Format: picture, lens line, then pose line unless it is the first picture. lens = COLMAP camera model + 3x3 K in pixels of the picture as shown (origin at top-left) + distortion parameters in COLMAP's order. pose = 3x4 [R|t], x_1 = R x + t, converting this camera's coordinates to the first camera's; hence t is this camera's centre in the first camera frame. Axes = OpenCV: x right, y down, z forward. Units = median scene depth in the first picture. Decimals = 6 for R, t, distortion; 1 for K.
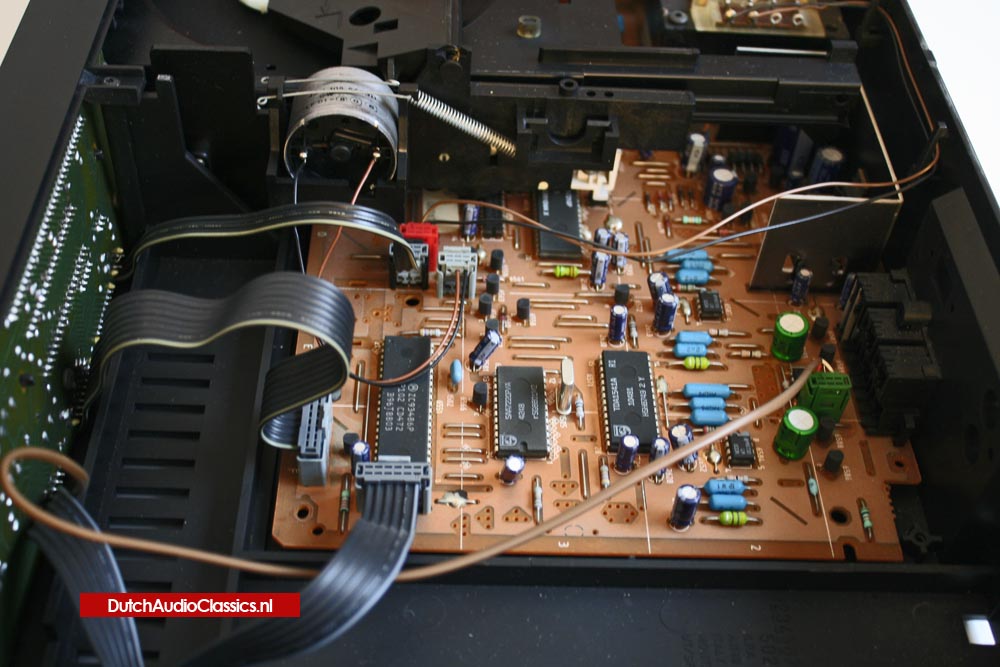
lens RADIAL K [[1298.5, 0, 500.0], [0, 1298.5, 333.5], [0, 0, 1]] dist [-0.026253, -0.027889]
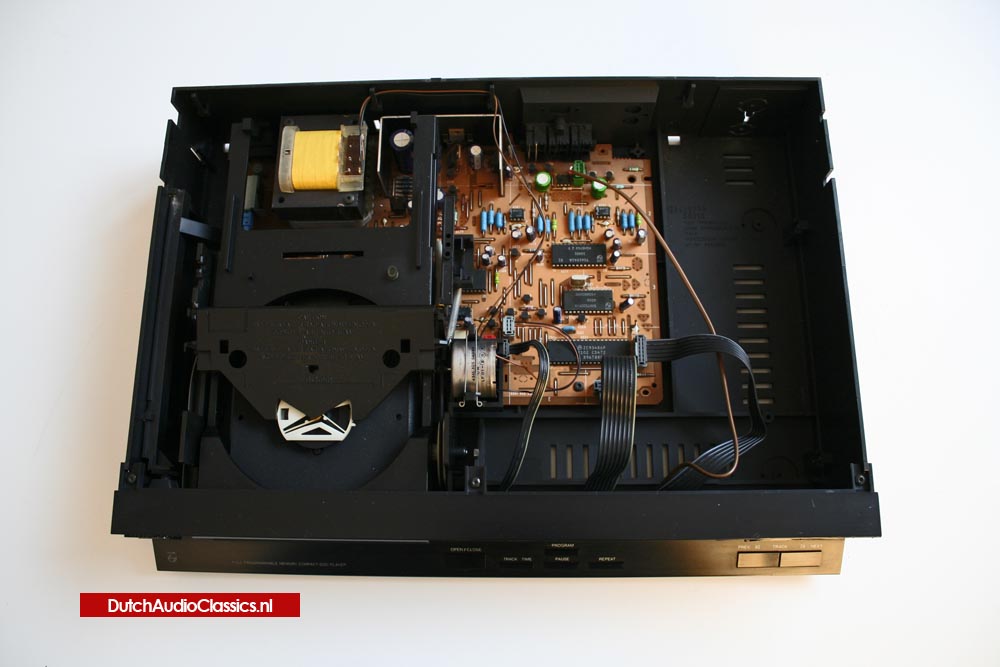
lens RADIAL K [[799.7, 0, 500.0], [0, 799.7, 333.5], [0, 0, 1]] dist [-0.168322, -0.000182]
pose [[0.024595, -0.983010, 0.181897, -0.296518], [0.745476, 0.139265, 0.651821, -0.954920], [-0.666078, 0.119569, 0.736236, 0.091206]]
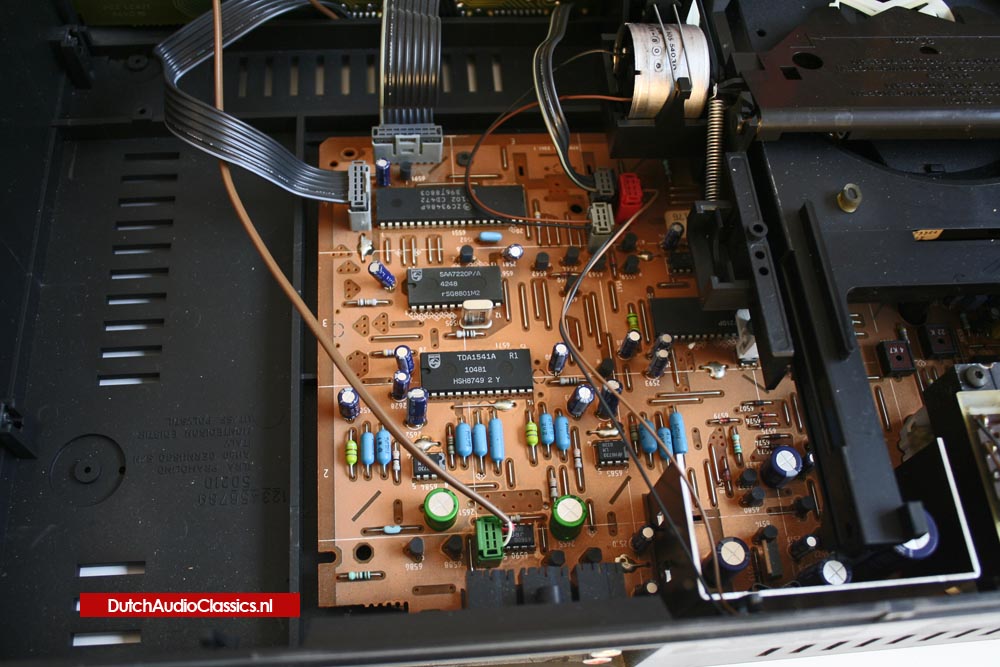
lens RADIAL K [[950.7, 0, 500.0], [0, 950.7, 333.5], [0, 0, 1]] dist [-0.013187, -0.003826]
pose [[0.063870, 0.857810, -0.509982, 0.499701], [-0.763731, 0.370953, 0.528308, -0.416365], [0.642368, 0.355746, 0.678829, 0.457325]]
